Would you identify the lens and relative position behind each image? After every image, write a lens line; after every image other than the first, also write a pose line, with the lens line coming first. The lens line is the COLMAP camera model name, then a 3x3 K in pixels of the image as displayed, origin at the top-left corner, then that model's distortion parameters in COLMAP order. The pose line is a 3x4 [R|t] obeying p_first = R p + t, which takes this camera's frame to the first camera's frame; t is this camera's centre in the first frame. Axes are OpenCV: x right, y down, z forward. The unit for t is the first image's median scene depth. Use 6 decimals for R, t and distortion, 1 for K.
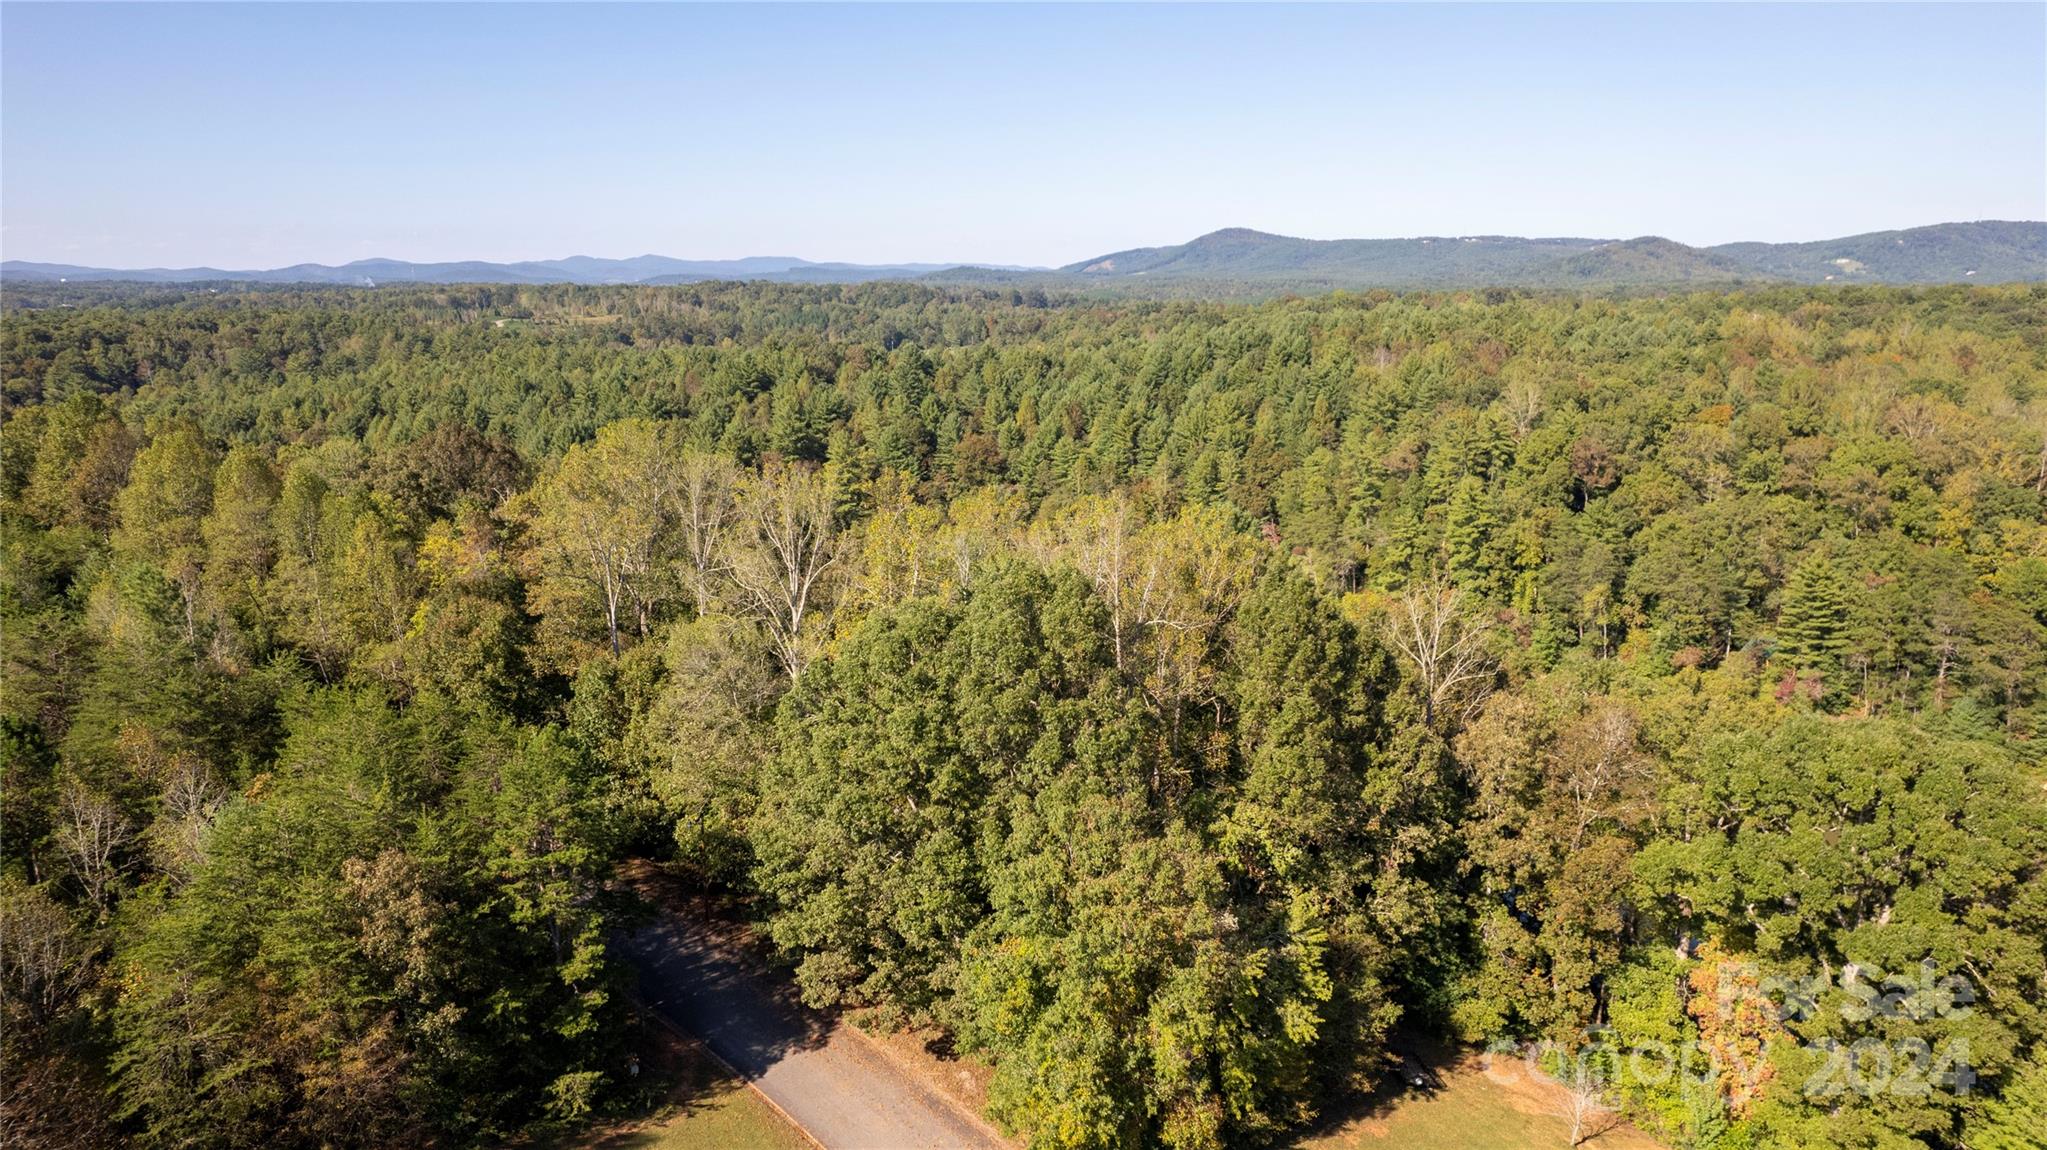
lens RADIAL K [[1298.3, 0, 1020.4], [0, 1298.3, 573.7], [0, 0, 1]] dist [-0.052797, 0.034604]
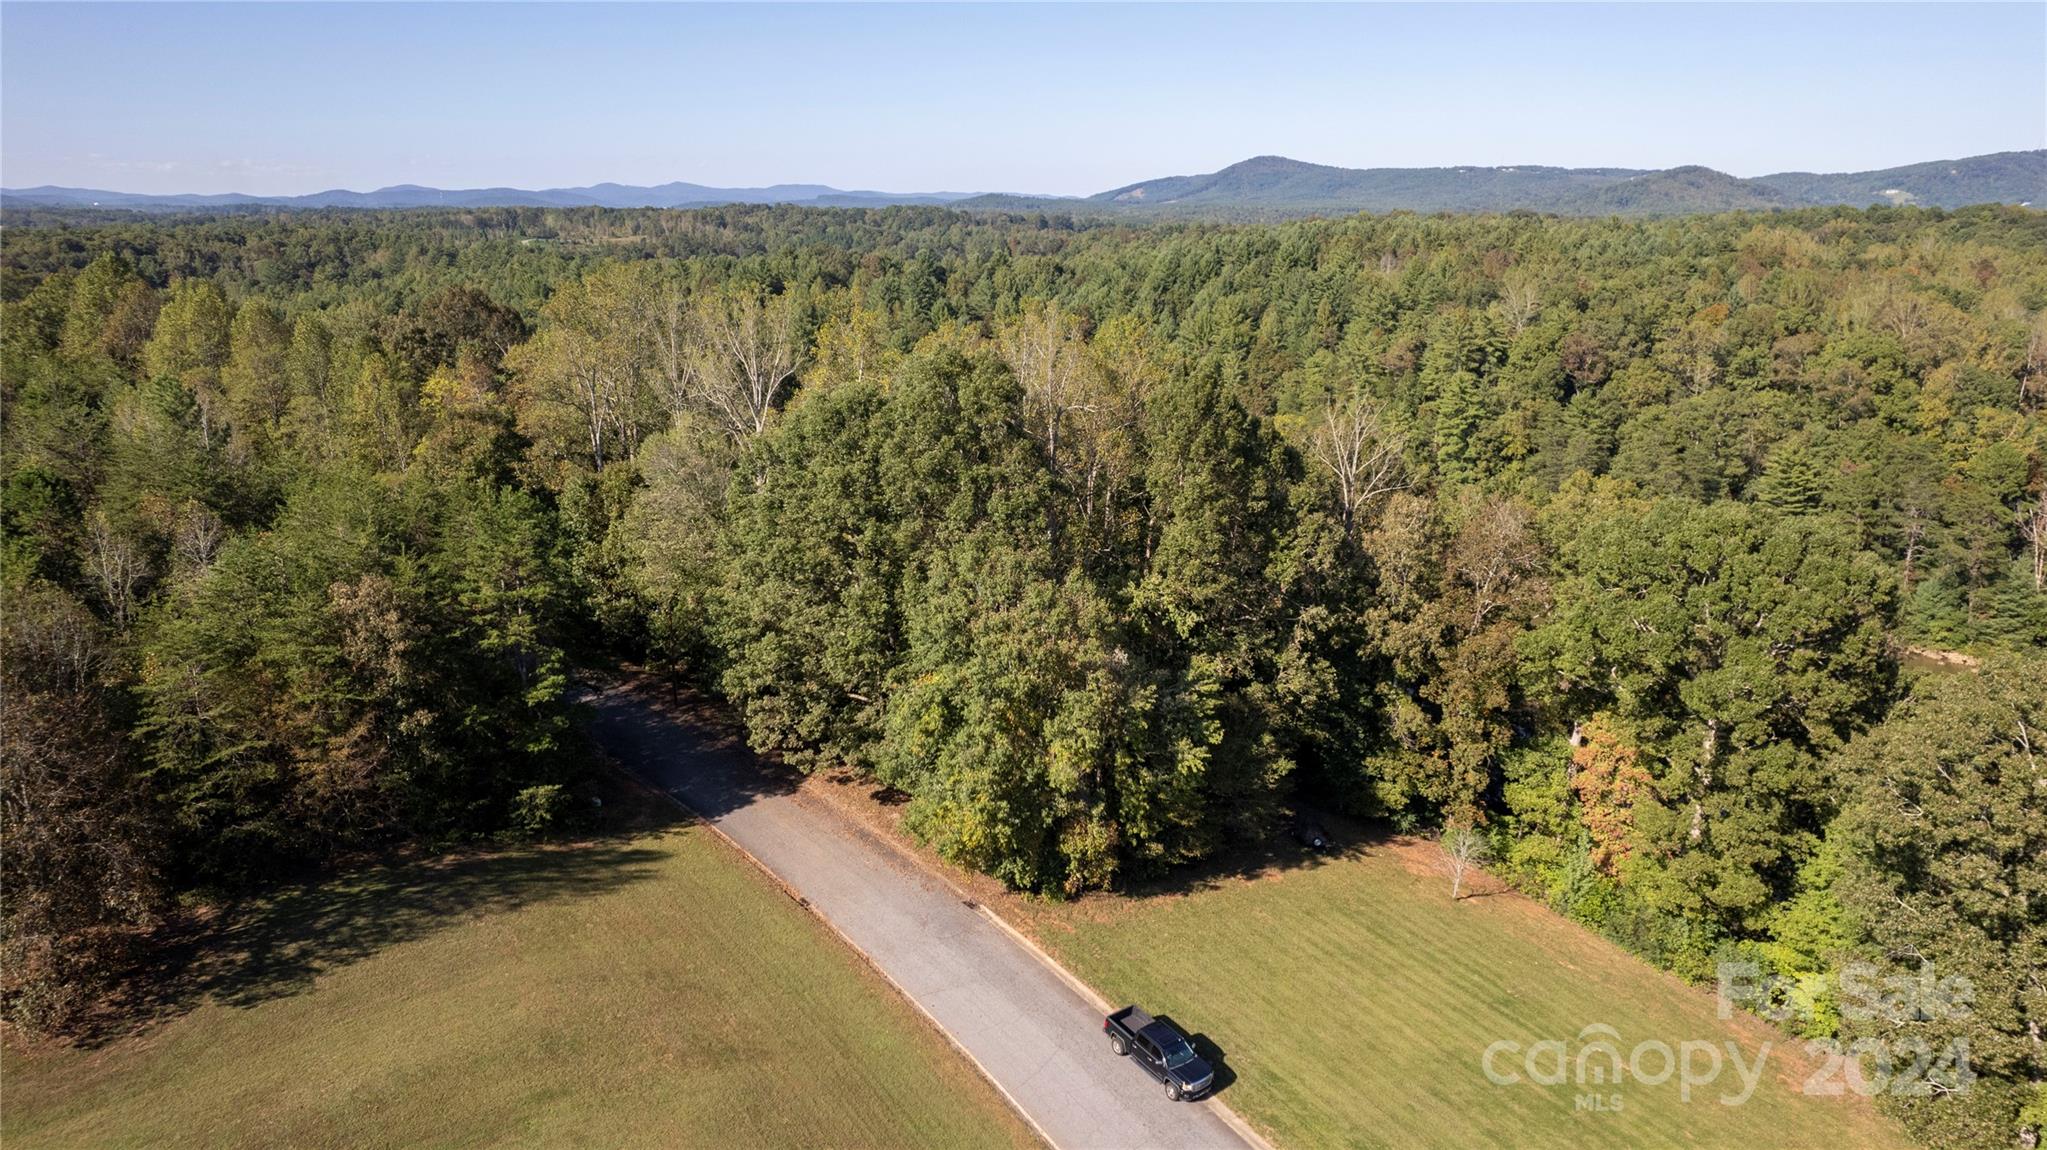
lens RADIAL K [[1298.3, 0, 1028.8], [0, 1298.3, 581.1], [0, 0, 1]] dist [-0.052797, 0.034604]
pose [[0.999803, 0.007271, -0.018490, 0.077859], [-0.006277, 0.998558, 0.053308, 0.109154], [0.018851, -0.053182, 0.998407, -0.086465]]
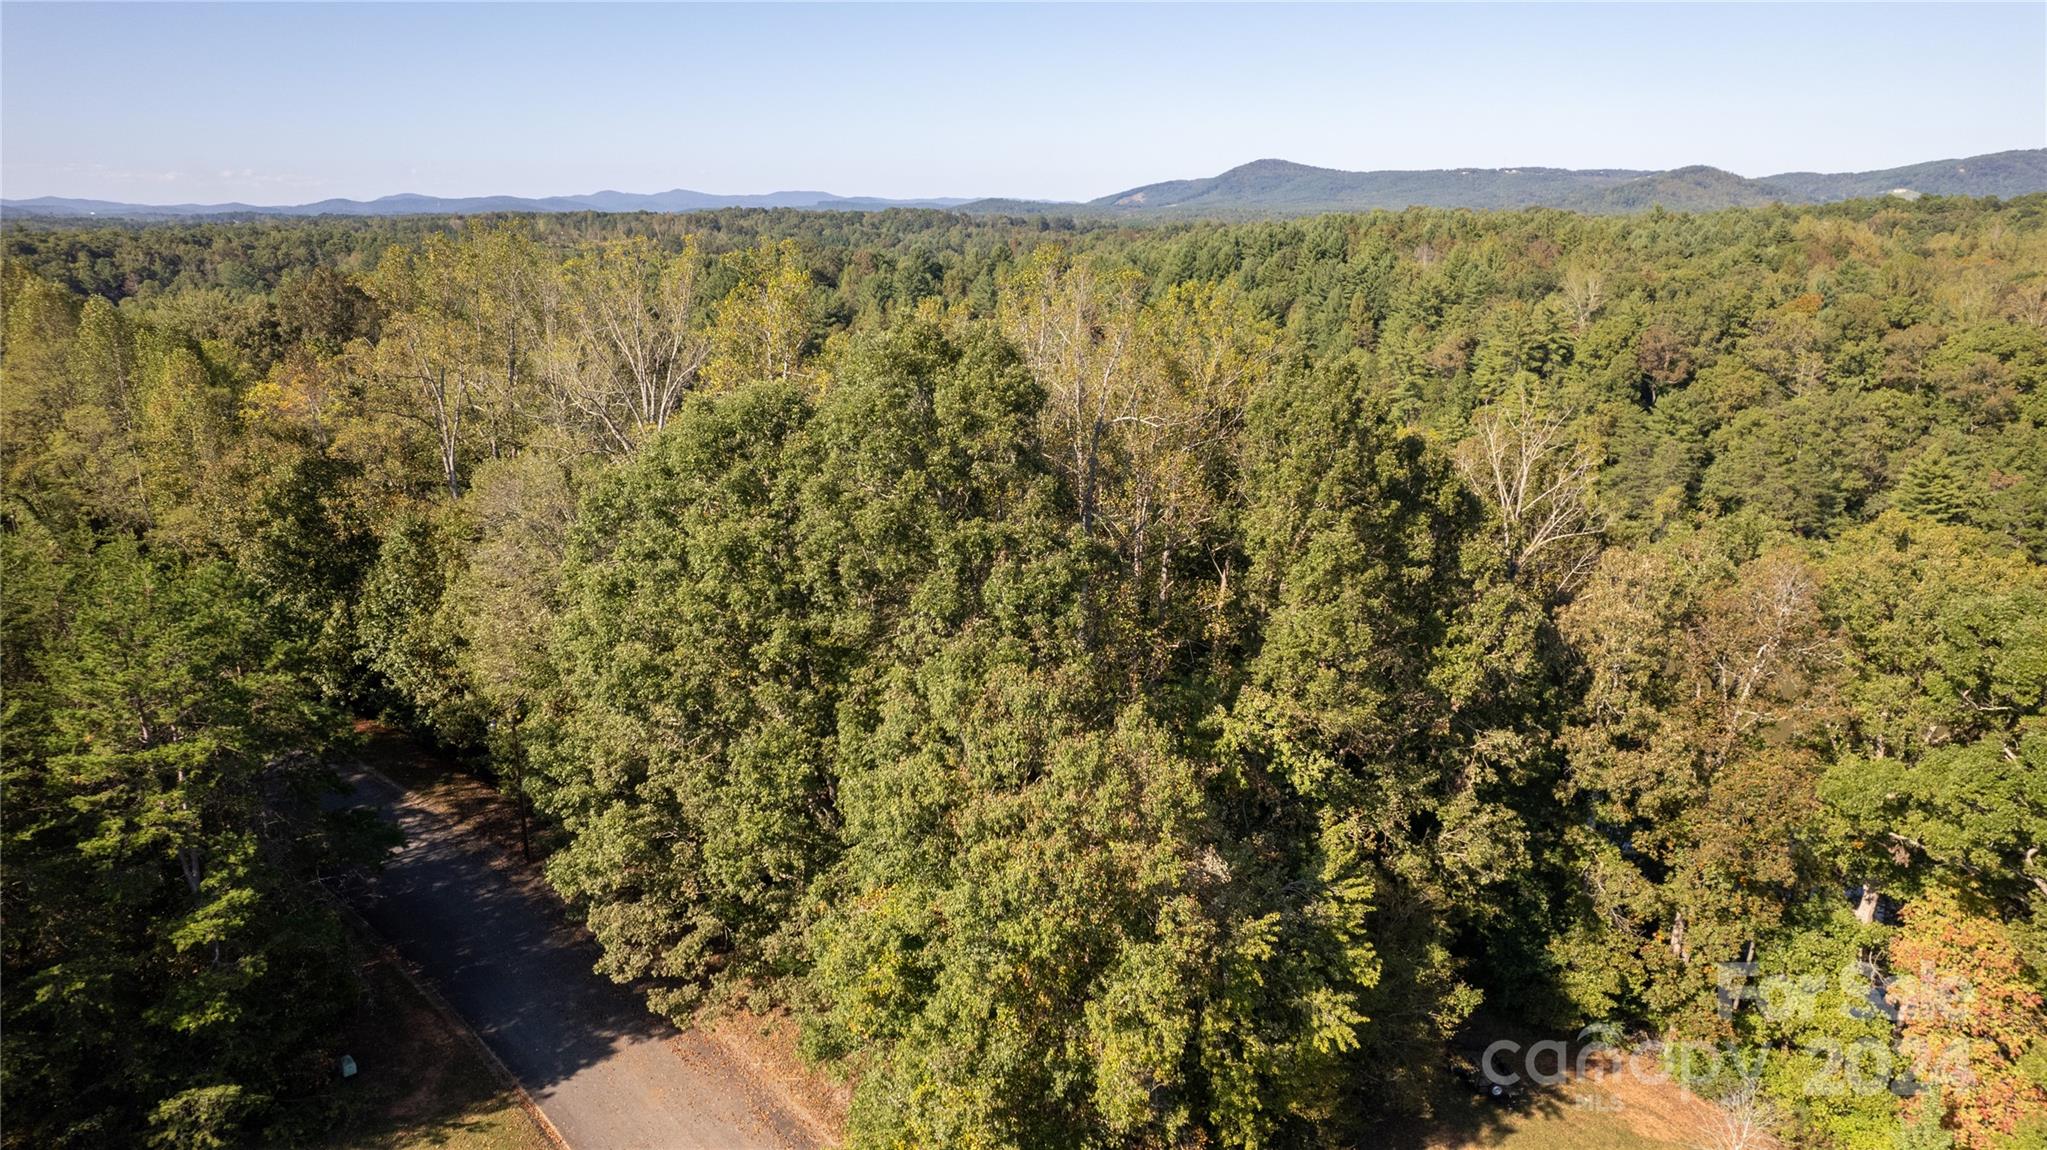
lens RADIAL K [[1278.1, 0, 1013.5], [0, 1278.1, 578.1], [0, 0, 1]] dist [-0.056781, 0.045005]
pose [[0.999502, 0.003714, -0.031350, 0.060935], [-0.002174, 0.998795, 0.049026, 0.075569], [0.031494, -0.048934, 0.998305, 0.293476]]
